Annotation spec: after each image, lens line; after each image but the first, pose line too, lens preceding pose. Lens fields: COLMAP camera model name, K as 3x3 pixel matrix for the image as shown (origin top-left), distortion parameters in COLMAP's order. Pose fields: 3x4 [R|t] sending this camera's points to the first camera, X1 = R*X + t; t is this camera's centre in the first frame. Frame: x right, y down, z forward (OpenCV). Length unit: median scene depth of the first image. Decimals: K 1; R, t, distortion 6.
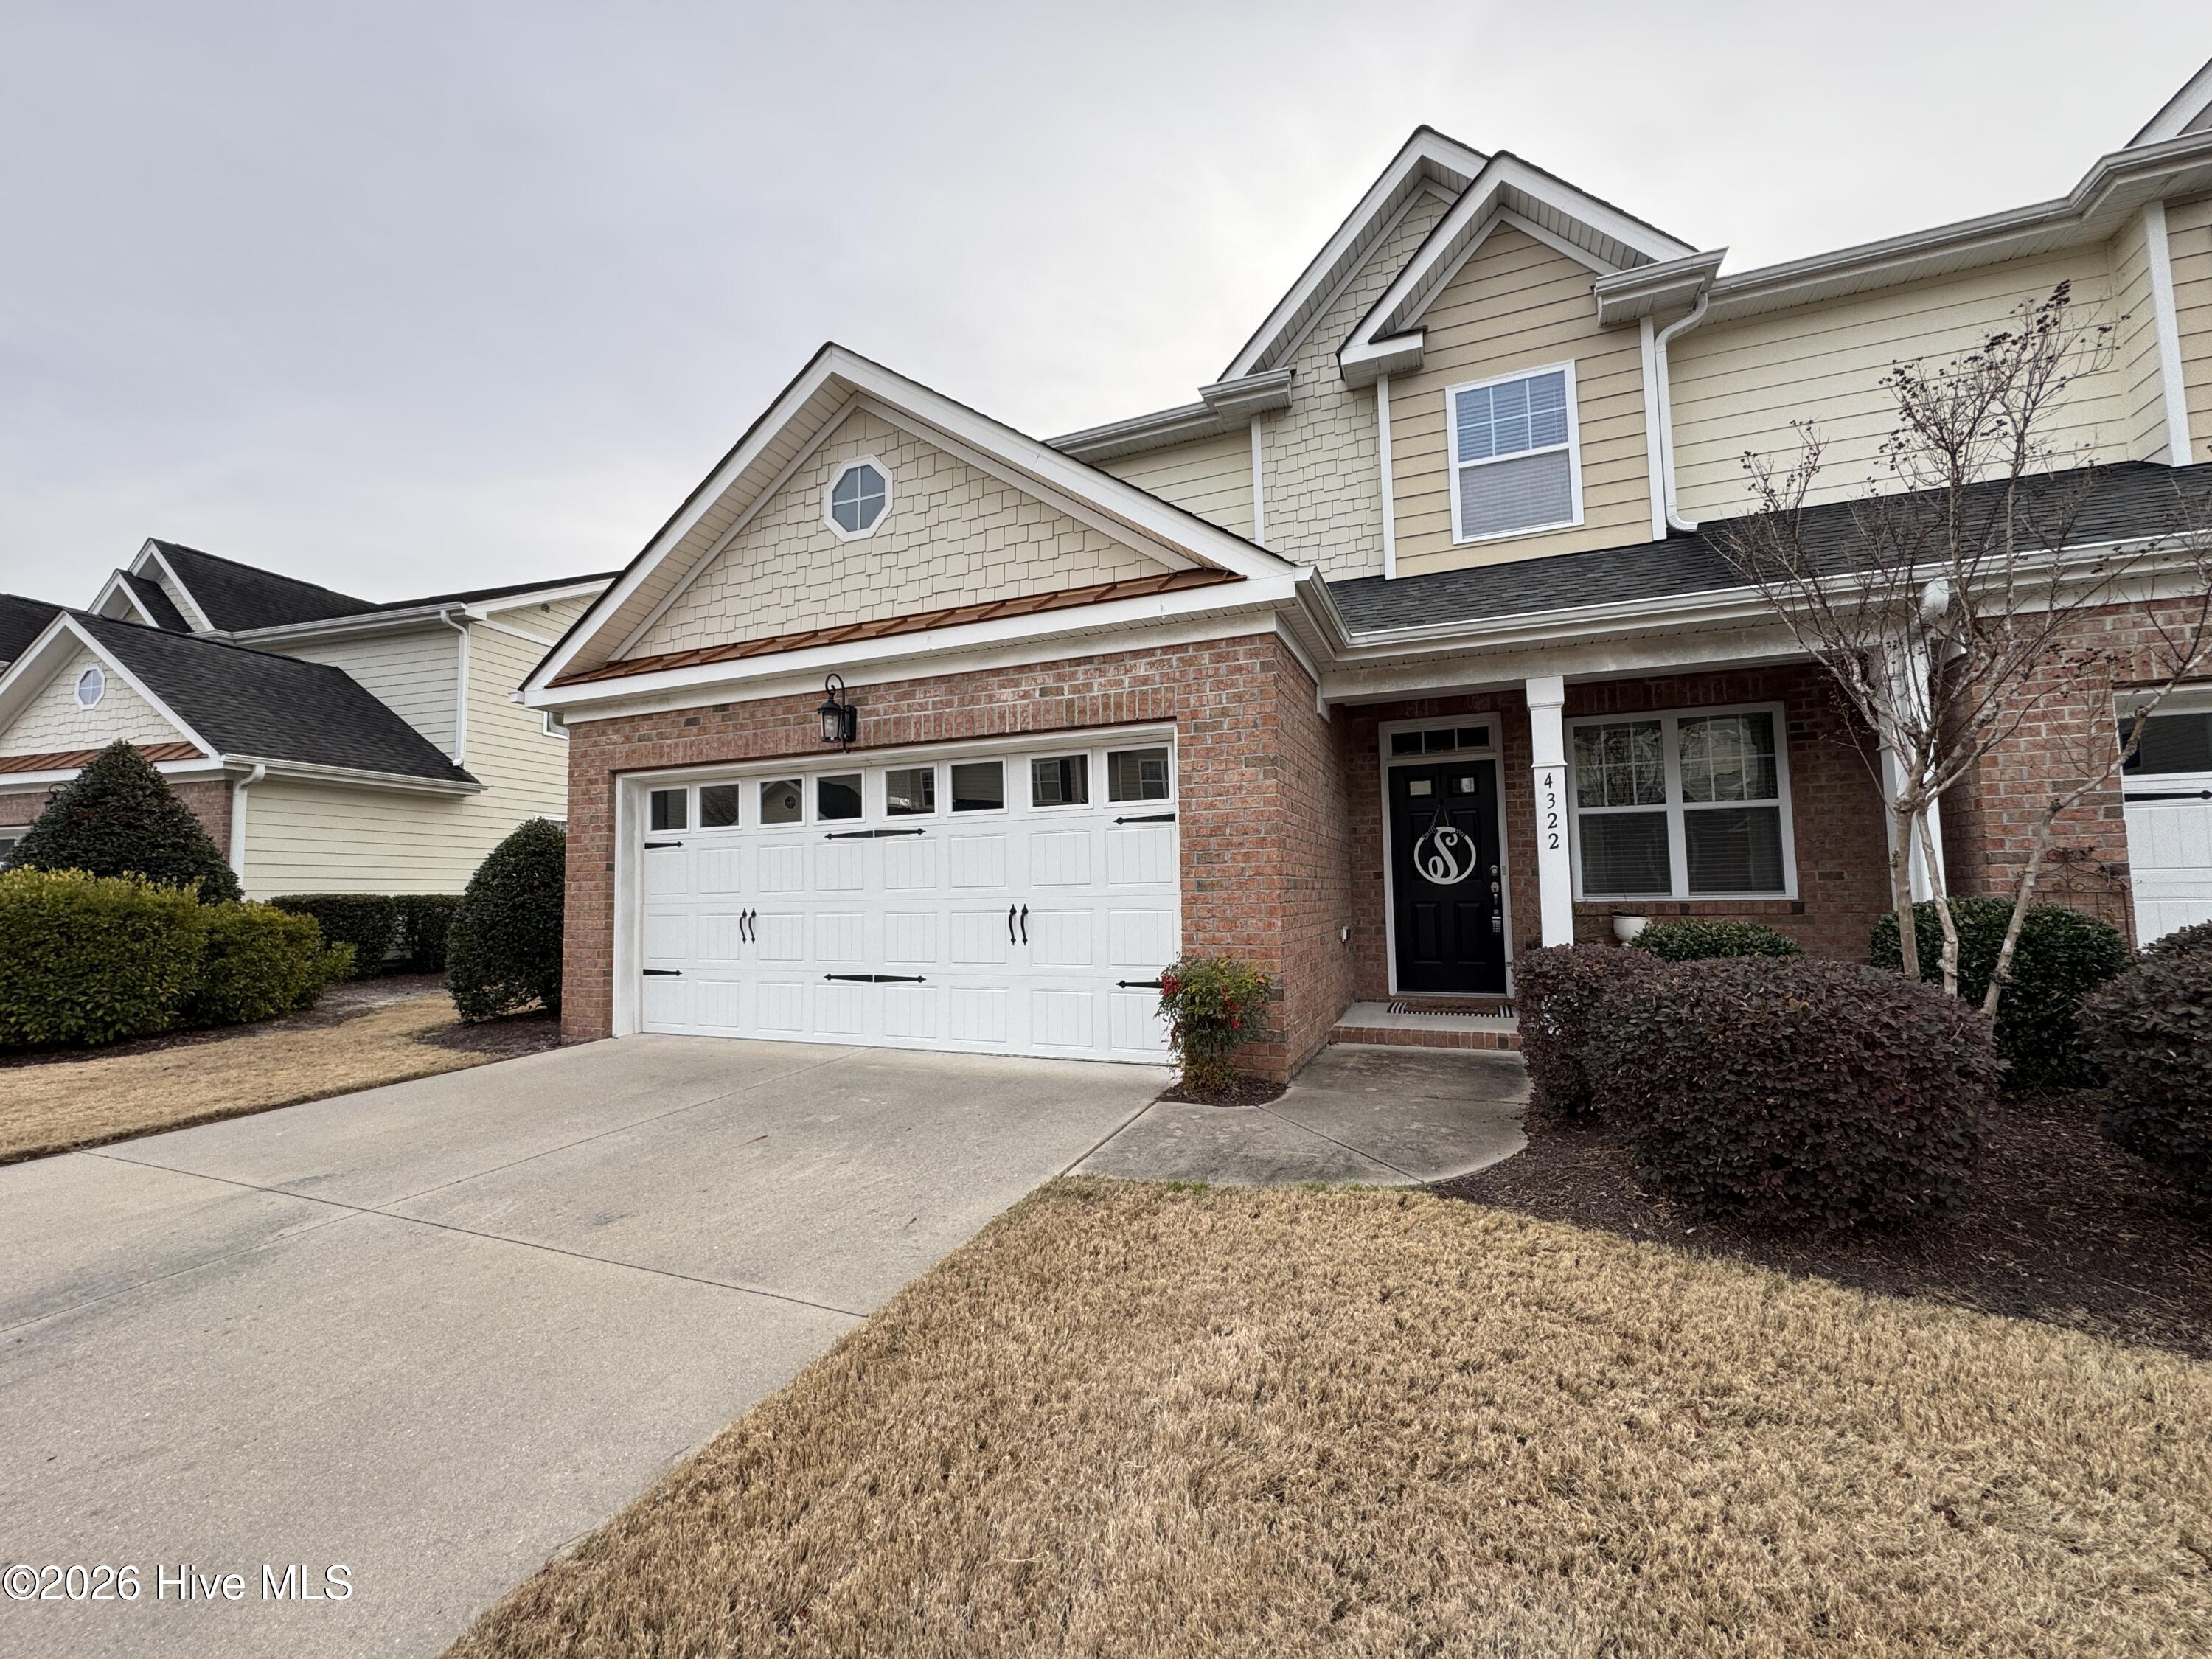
lens RADIAL K [[880.3, 0, 1106.3], [0, 880.3, 833.9], [0, 0, 1]] dist [-0.002216, -0.000013]
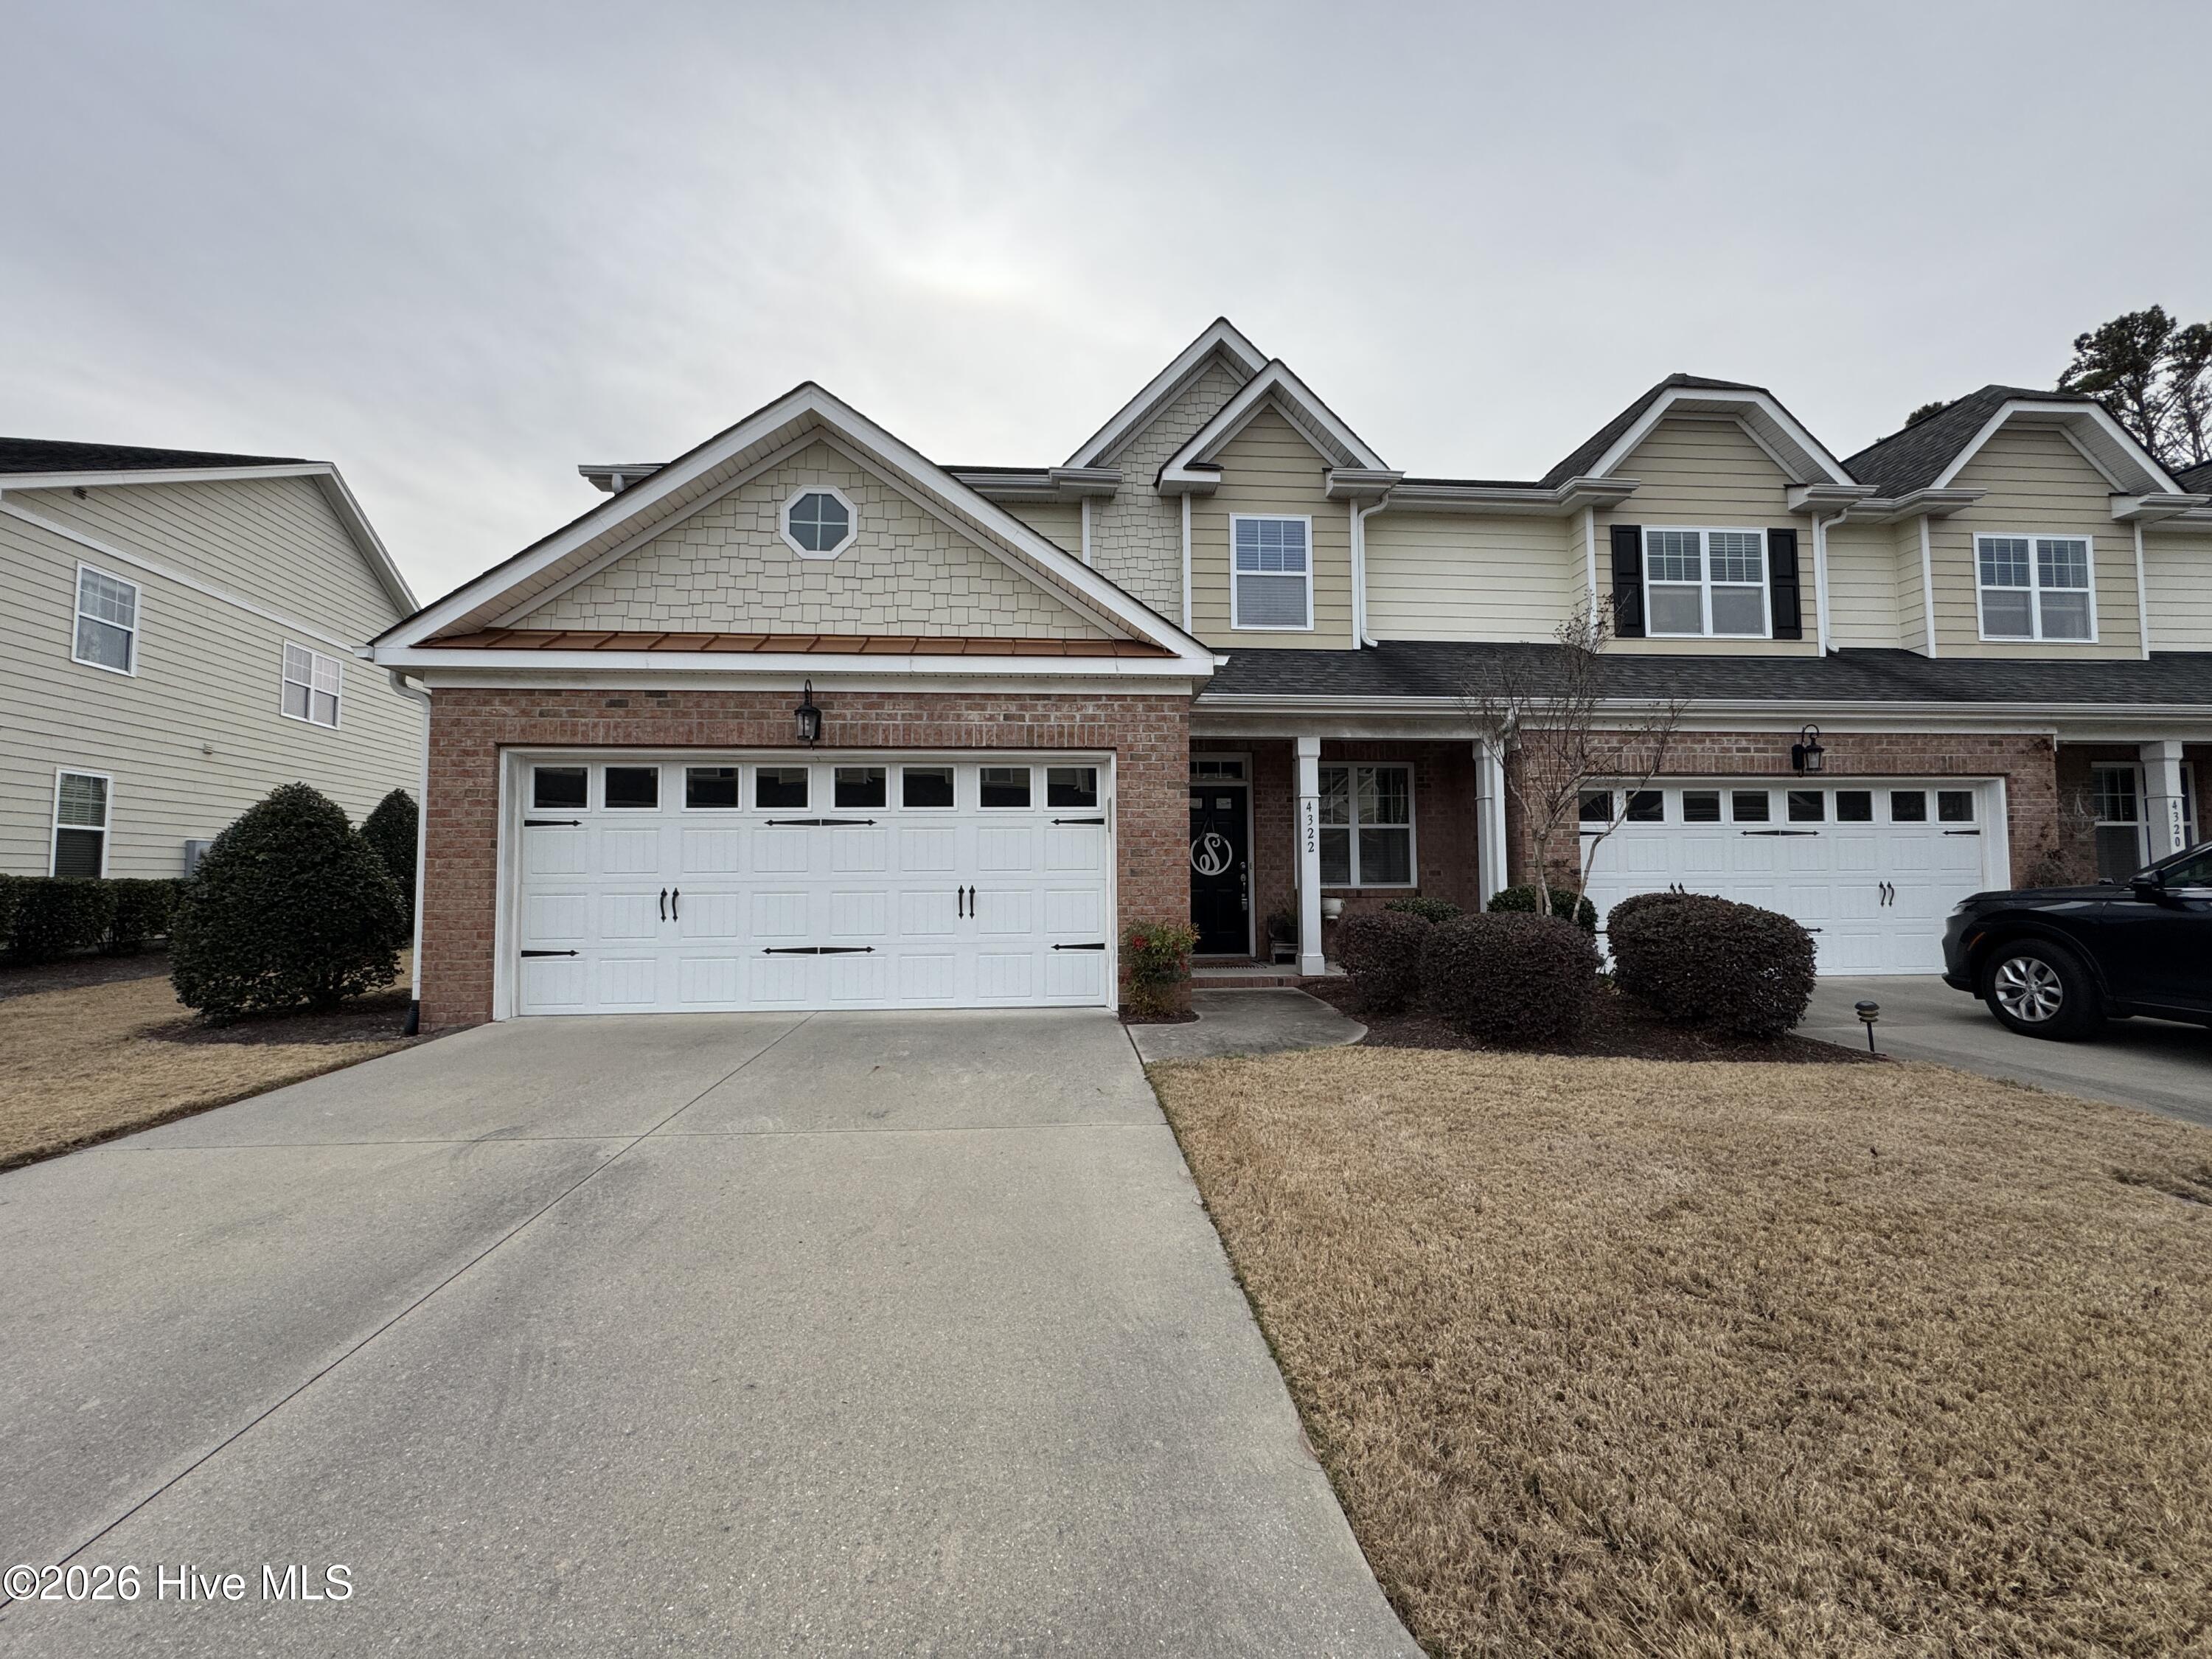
lens RADIAL K [[880.3, 0, 1106.7], [0, 880.3, 832.9], [0, 0, 1]] dist [-0.002216, -0.000013]
pose [[0.892093, 0.036414, 0.450383, -0.429036], [-0.039446, 0.999218, -0.002655, 0.001872], [-0.450127, -0.015397, 0.892832, -0.163623]]
